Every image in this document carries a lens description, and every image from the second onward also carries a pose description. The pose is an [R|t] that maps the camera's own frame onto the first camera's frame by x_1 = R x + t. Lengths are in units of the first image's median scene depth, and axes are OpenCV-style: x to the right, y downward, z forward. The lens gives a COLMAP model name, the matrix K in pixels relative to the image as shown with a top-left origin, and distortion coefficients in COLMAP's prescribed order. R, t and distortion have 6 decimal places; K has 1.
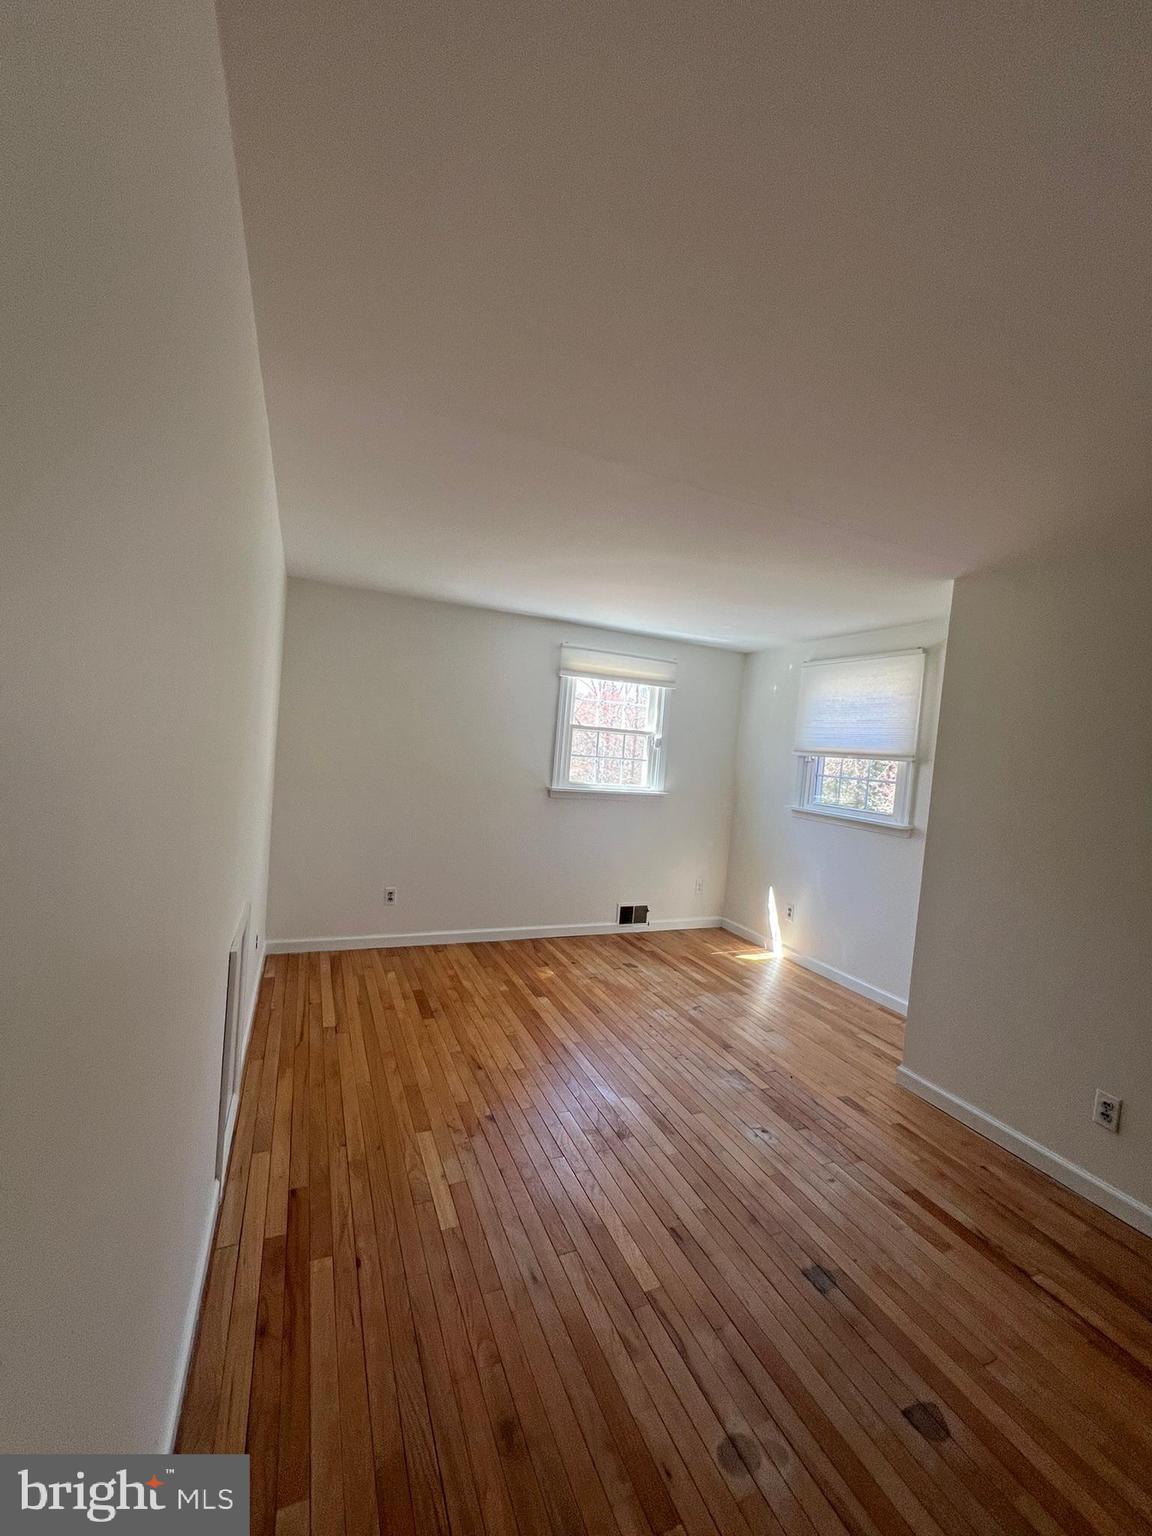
lens RADIAL K [[617.5, 0, 576.8], [0, 617.5, 767.9], [0, 0, 1]] dist [-0.003268, 0.000835]
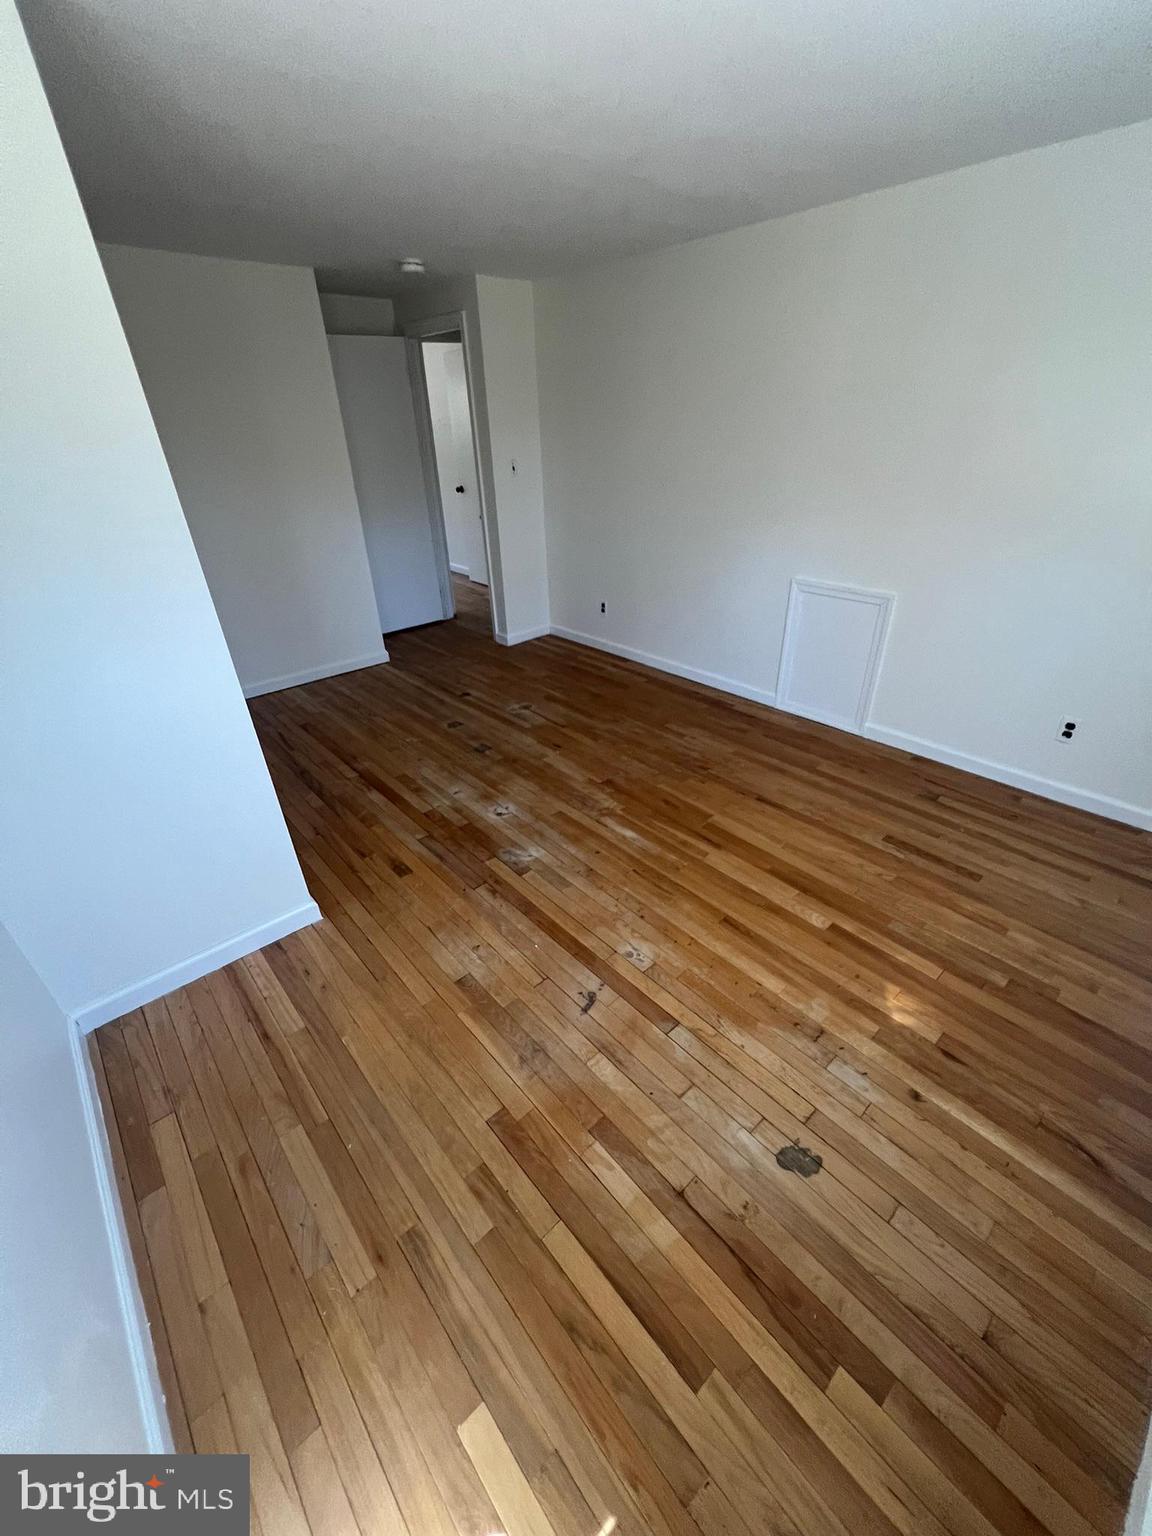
lens RADIAL K [[617.5, 0, 576.8], [0, 617.5, 767.9], [0, 0, 1]] dist [-0.003268, 0.000835]
pose [[-0.950492, 0.103165, -0.293123, 0.341543], [-0.062946, 0.859809, 0.506721, -0.058439], [0.304306, 0.500085, -0.810748, 1.334021]]
